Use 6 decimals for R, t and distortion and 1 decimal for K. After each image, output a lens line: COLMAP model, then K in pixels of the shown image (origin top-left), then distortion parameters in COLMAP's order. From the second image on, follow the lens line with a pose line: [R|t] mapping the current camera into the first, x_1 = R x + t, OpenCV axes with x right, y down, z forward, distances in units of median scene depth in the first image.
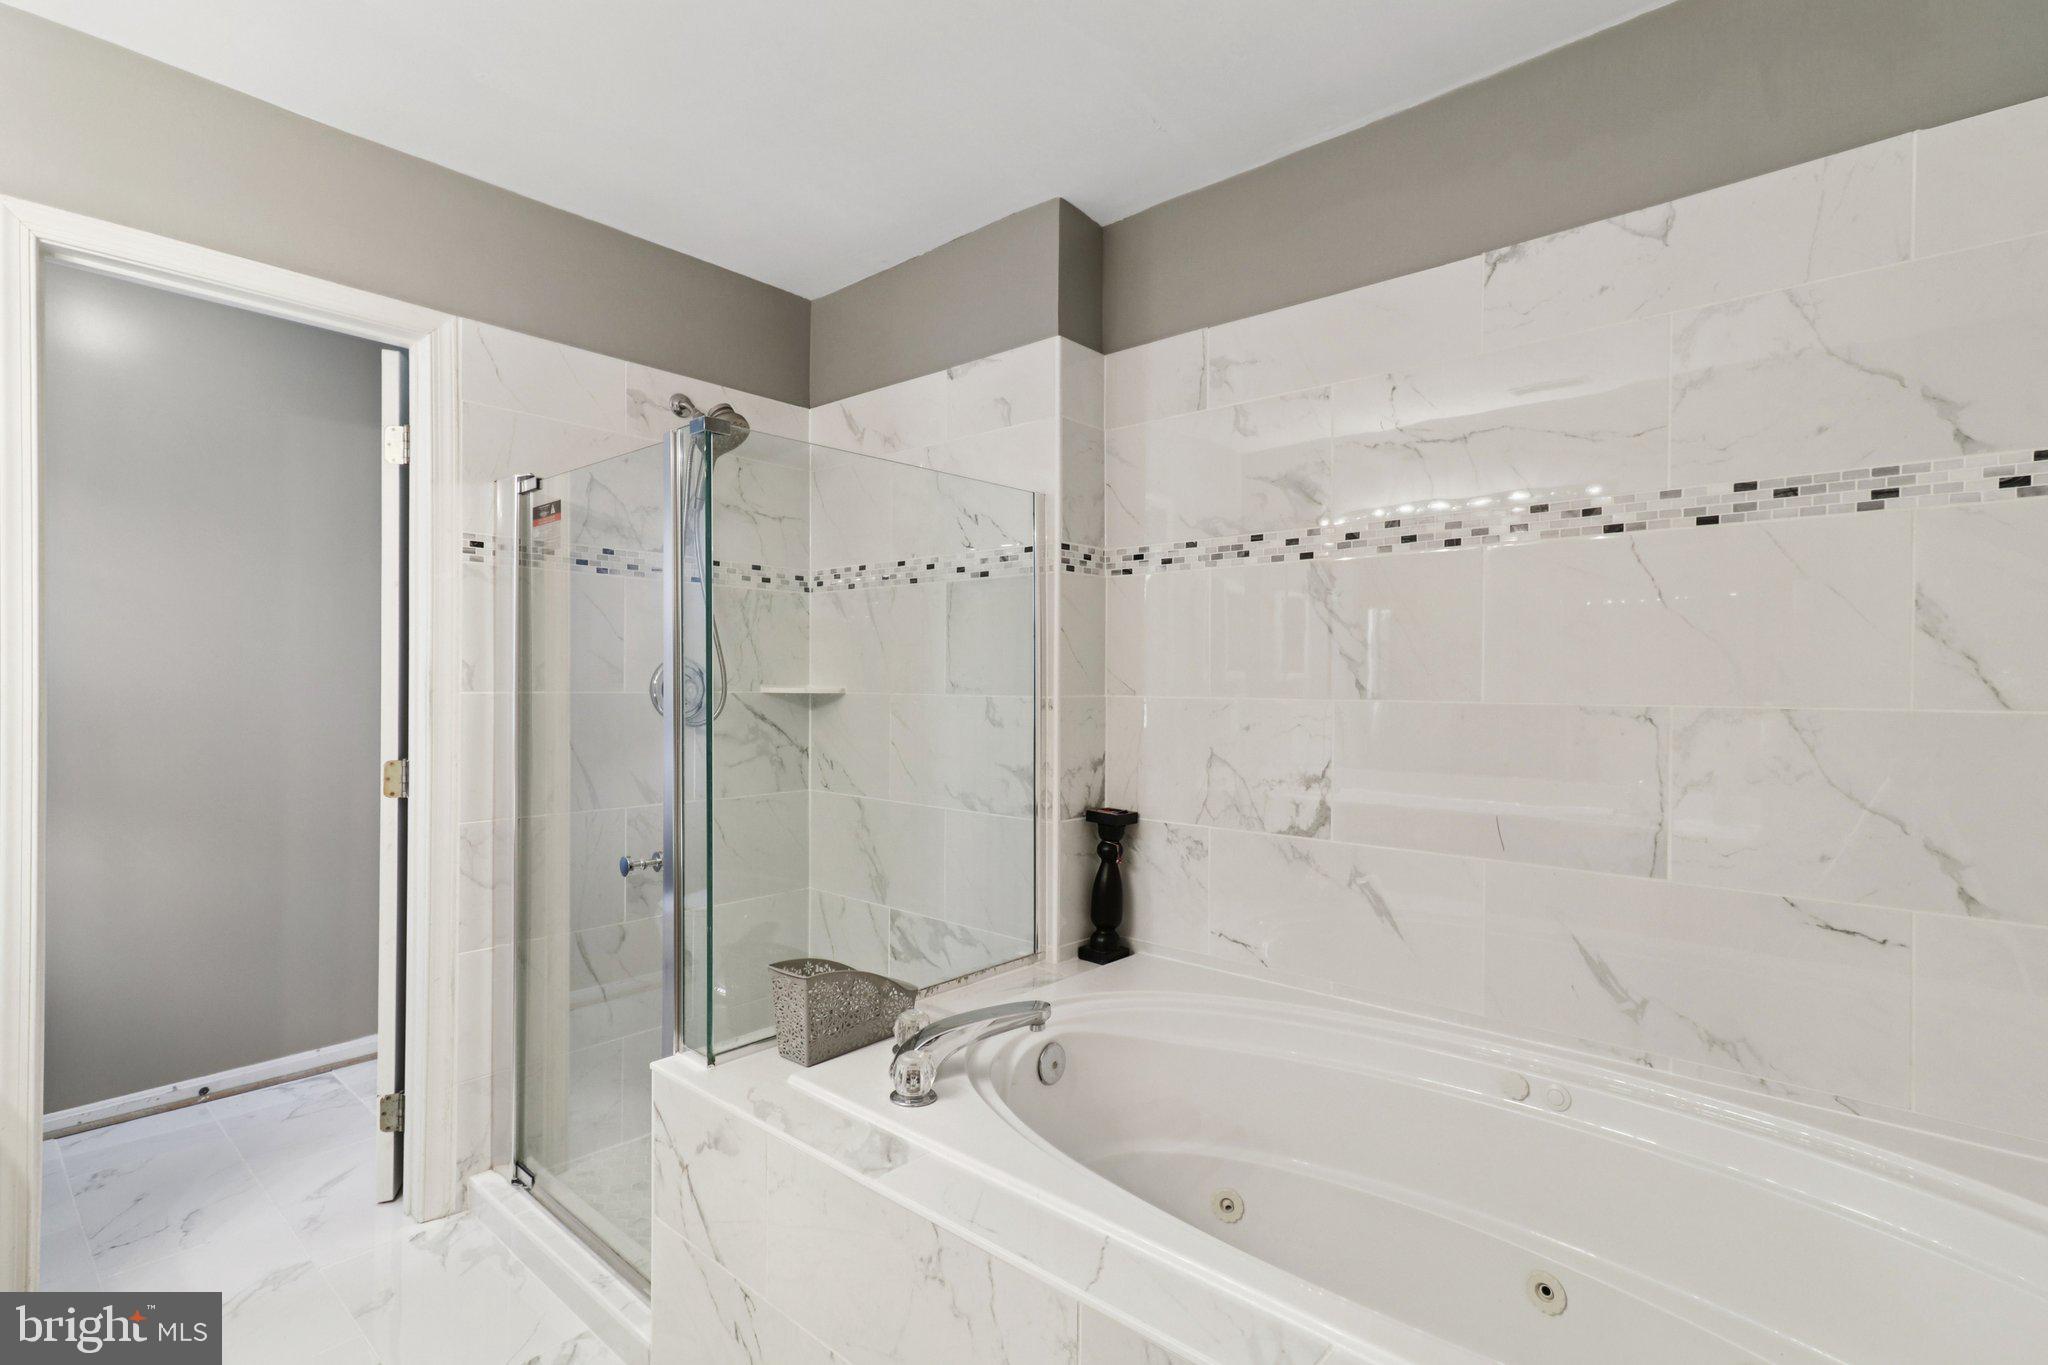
lens RADIAL K [[965.2, 0, 1016.1], [0, 965.2, 662.2], [0, 0, 1]] dist [0.010605, -0.000524]
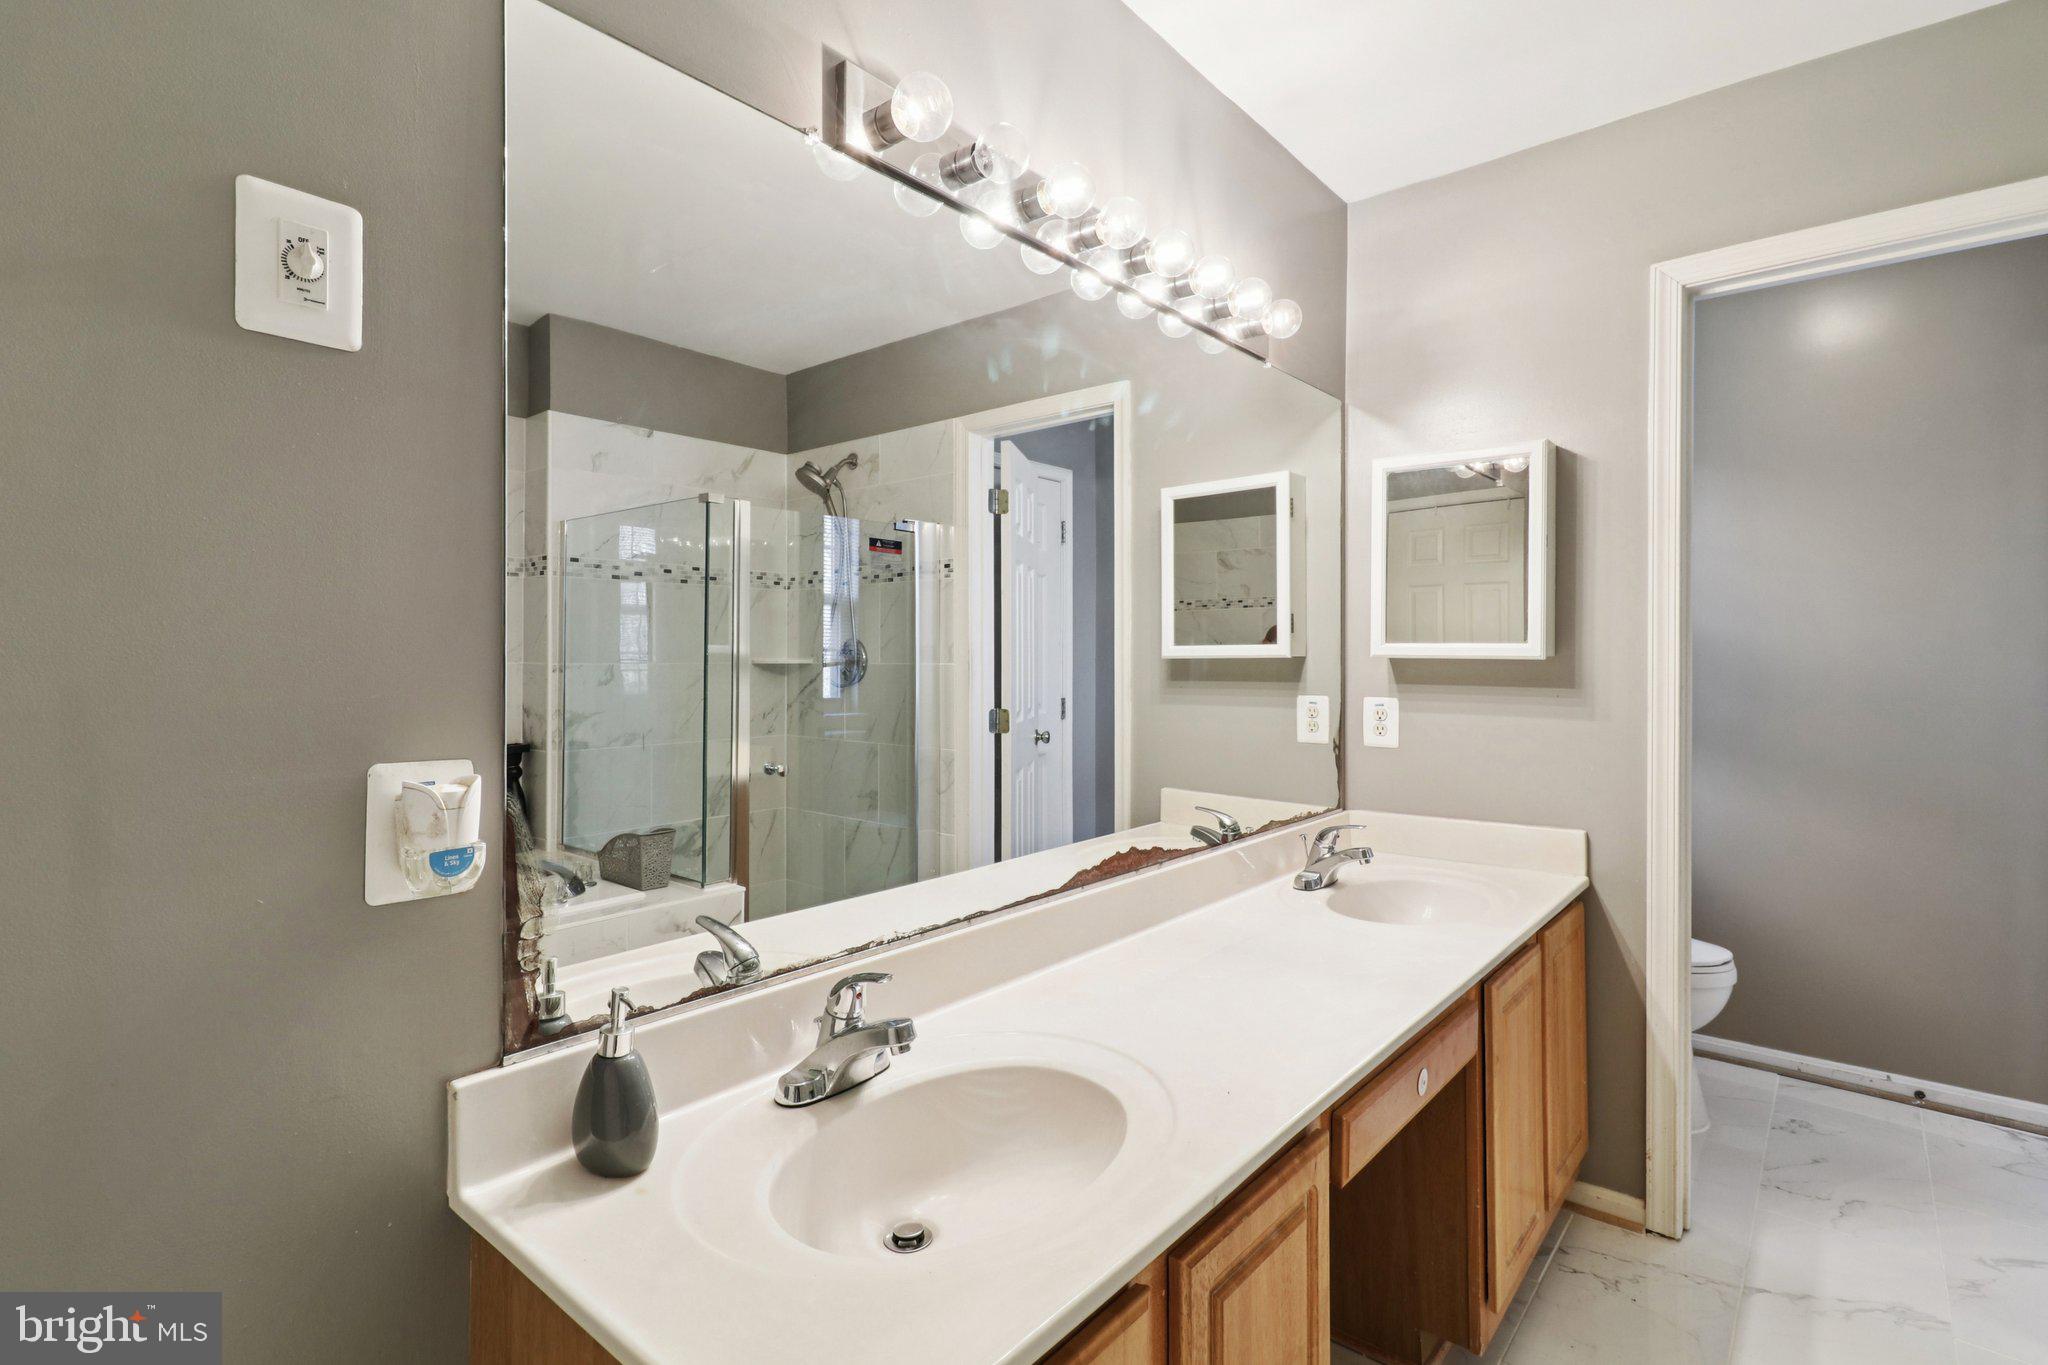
lens RADIAL K [[965.2, 0, 1016.1], [0, 965.2, 662.2], [0, 0, 1]] dist [0.010605, -0.000524]
pose [[0.029952, -0.001512, -0.999550, 0.110740], [0.018620, 0.999826, -0.000954, 0.003997], [0.999378, -0.018583, 0.029975, 0.121734]]
